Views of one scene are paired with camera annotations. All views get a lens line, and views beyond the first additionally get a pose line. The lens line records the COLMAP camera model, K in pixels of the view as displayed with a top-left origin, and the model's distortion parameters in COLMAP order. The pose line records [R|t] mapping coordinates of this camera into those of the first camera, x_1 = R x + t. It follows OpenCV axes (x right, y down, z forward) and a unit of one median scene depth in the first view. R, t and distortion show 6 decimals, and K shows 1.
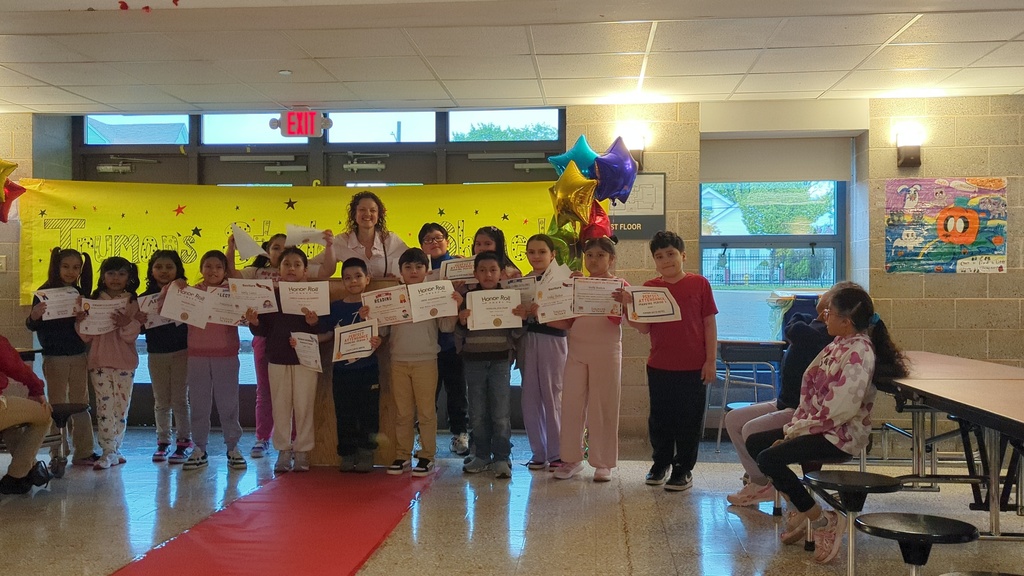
lens RADIAL K [[981.5, 0, 512.5], [0, 981.5, 283.2], [0, 0, 1]] dist [0.017751, 0.000000]
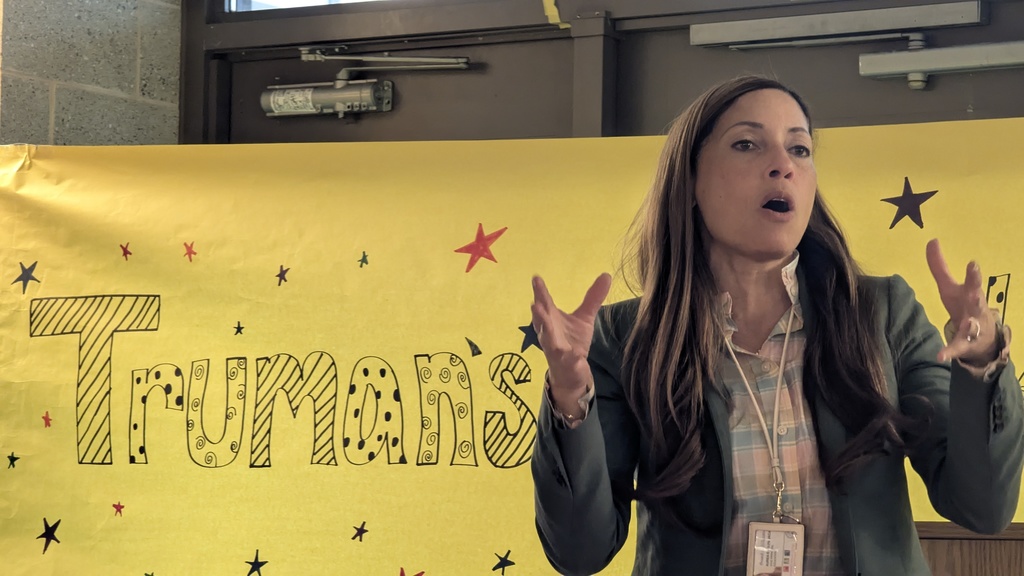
lens RADIAL K [[3548.2, 0, 511.3], [0, 3548.2, 283.4], [0, 0, 1]] dist [0.272945, 0.000000]
pose [[0.879391, -0.025052, -0.475440, 0.079274], [-0.016801, 0.996360, -0.083575, 0.006948], [0.475803, 0.081483, 0.875770, 0.244325]]
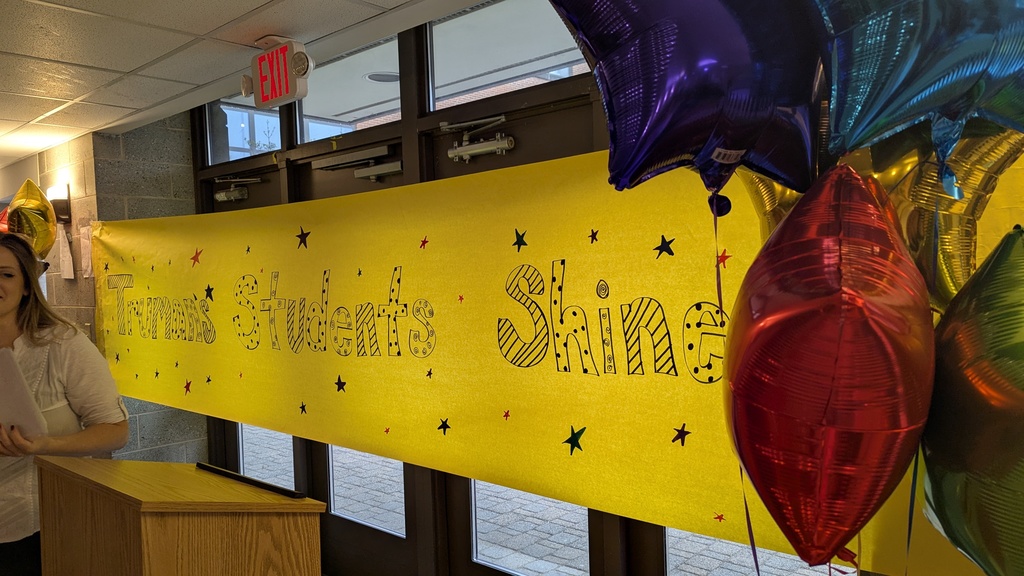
lens RADIAL K [[730.6, 0, 496.4], [0, 730.6, 292.8], [0, 0, 1]] dist [0.049678, -0.061612]
pose [[0.789593, -0.007642, -0.613583, 0.093439], [0.035983, 0.998778, 0.033865, -0.060341], [0.612575, -0.048818, 0.788903, 0.746231]]
